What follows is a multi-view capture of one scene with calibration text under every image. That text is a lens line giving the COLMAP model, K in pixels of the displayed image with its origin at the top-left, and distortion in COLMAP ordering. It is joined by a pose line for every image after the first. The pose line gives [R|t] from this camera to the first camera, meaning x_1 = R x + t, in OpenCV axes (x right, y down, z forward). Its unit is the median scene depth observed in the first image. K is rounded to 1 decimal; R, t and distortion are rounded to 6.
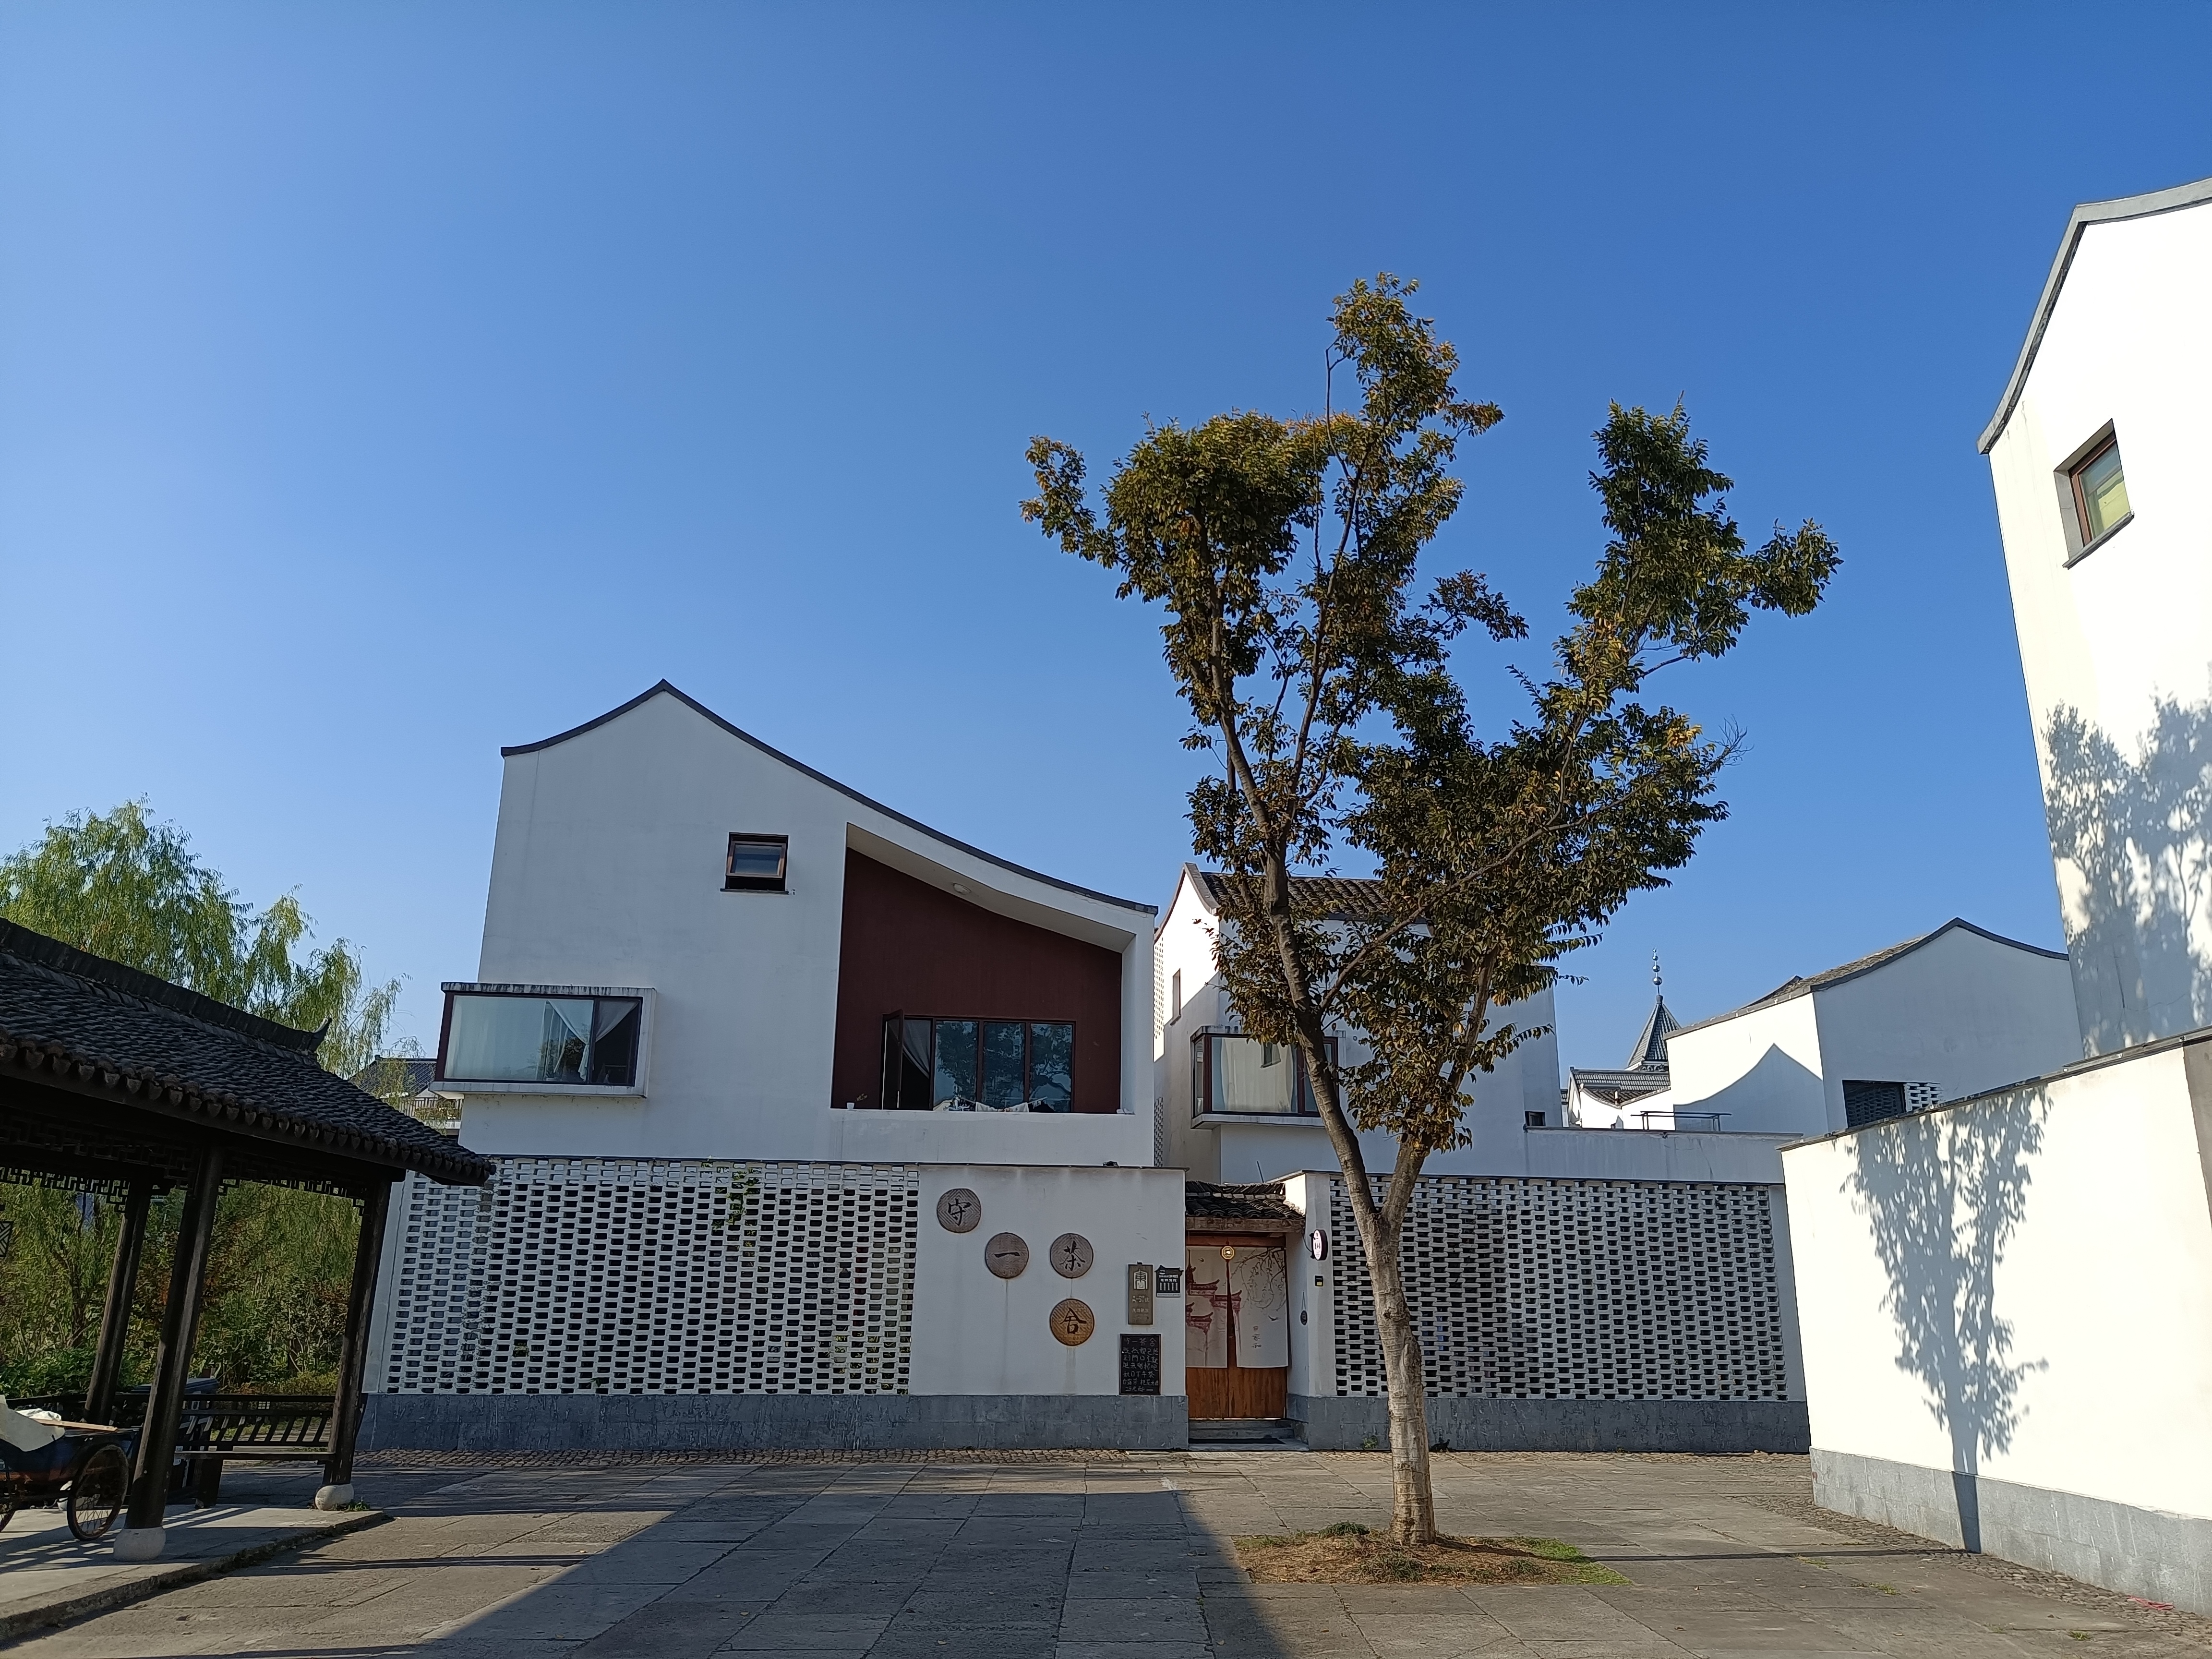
lens RADIAL K [[1638.7, 0, 1106.0], [0, 1638.7, 829.5], [0, 0, 1]] dist [-0.007793, 0.018440]
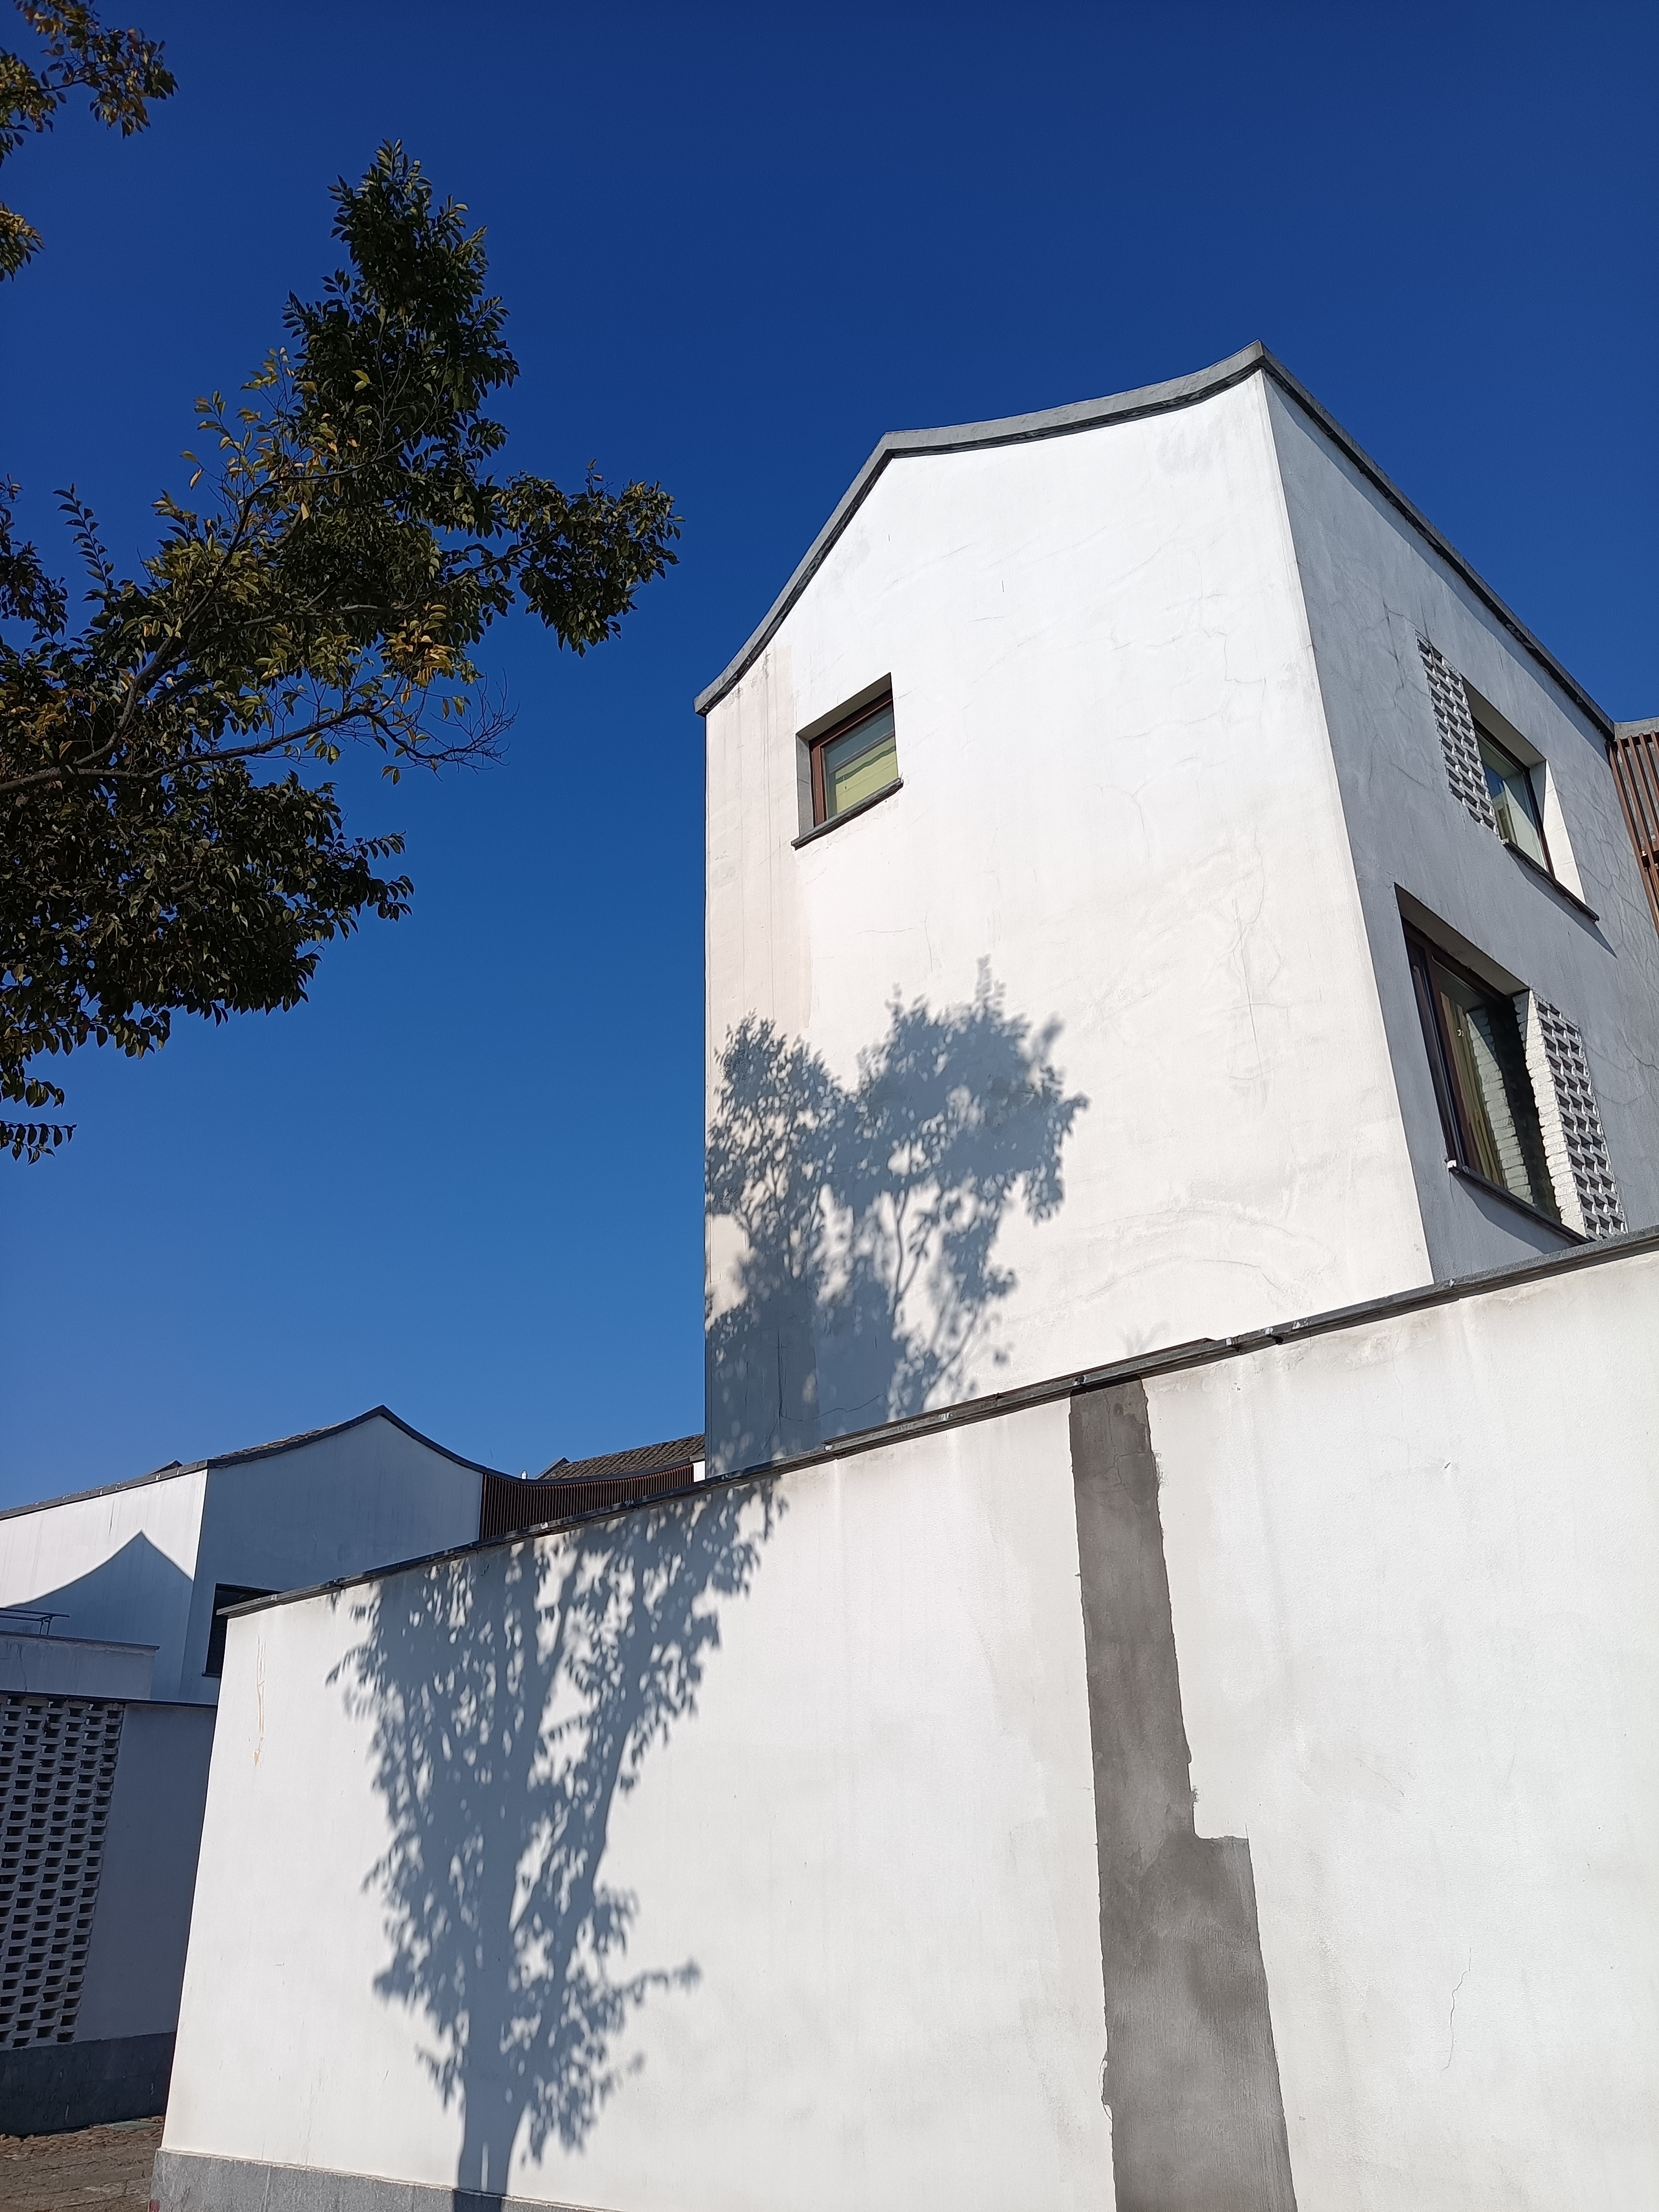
lens RADIAL K [[1638.7, 0, 829.5], [0, 1638.7, 1106.0], [0, 0, 1]] dist [-0.007793, 0.018440]
pose [[0.688601, 0.279181, 0.669244, 0.124685], [-0.167245, 0.959179, -0.228047, 0.139047], [-0.705591, 0.045105, 0.707183, 0.480790]]
